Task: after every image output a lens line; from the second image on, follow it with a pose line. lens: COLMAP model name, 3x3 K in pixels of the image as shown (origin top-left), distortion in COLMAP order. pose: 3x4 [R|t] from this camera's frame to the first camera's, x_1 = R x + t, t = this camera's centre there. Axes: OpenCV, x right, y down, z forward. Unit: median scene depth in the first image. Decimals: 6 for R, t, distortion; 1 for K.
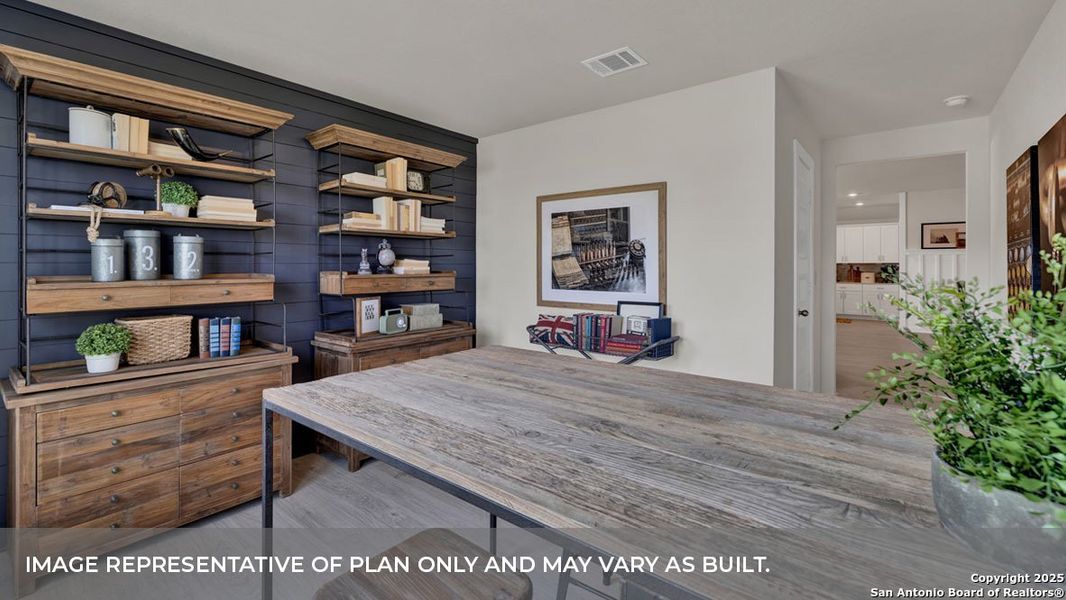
lens RADIAL K [[459.5, 0, 532.9], [0, 459.5, 266.4], [0, 0, 1]] dist [-0.000322, -0.000036]
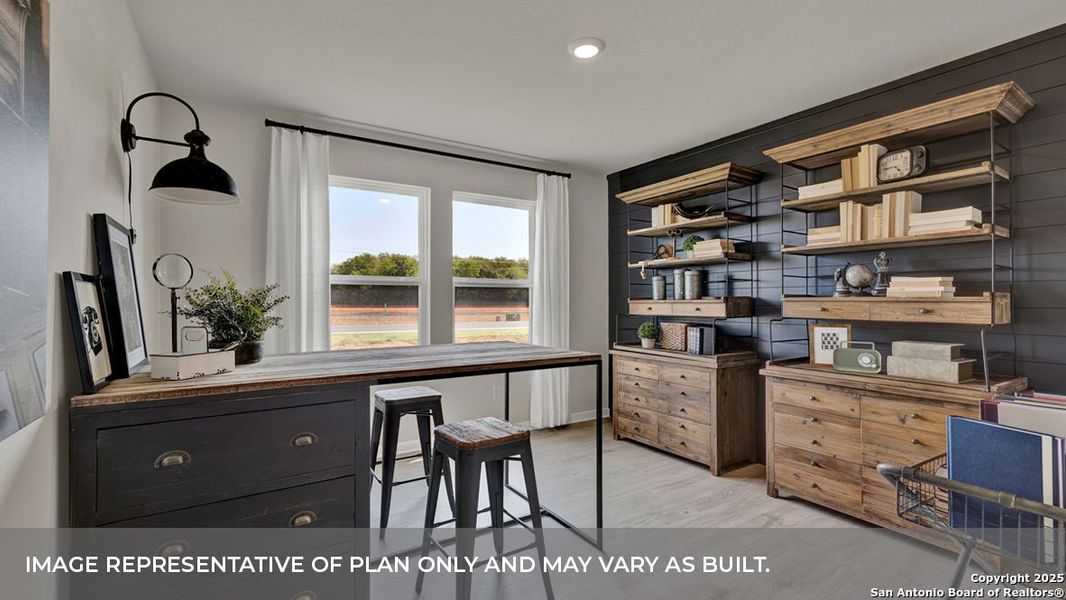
lens RADIAL K [[464.8, 0, 535.3], [0, 464.8, 305.4], [0, 0, 1]] dist [0.000005, -0.000020]
pose [[-0.317257, 0.007605, -0.948309, 0.652132], [-0.002734, 0.999956, 0.008934, 0.026220], [0.948336, 0.005428, -0.317223, 0.759073]]
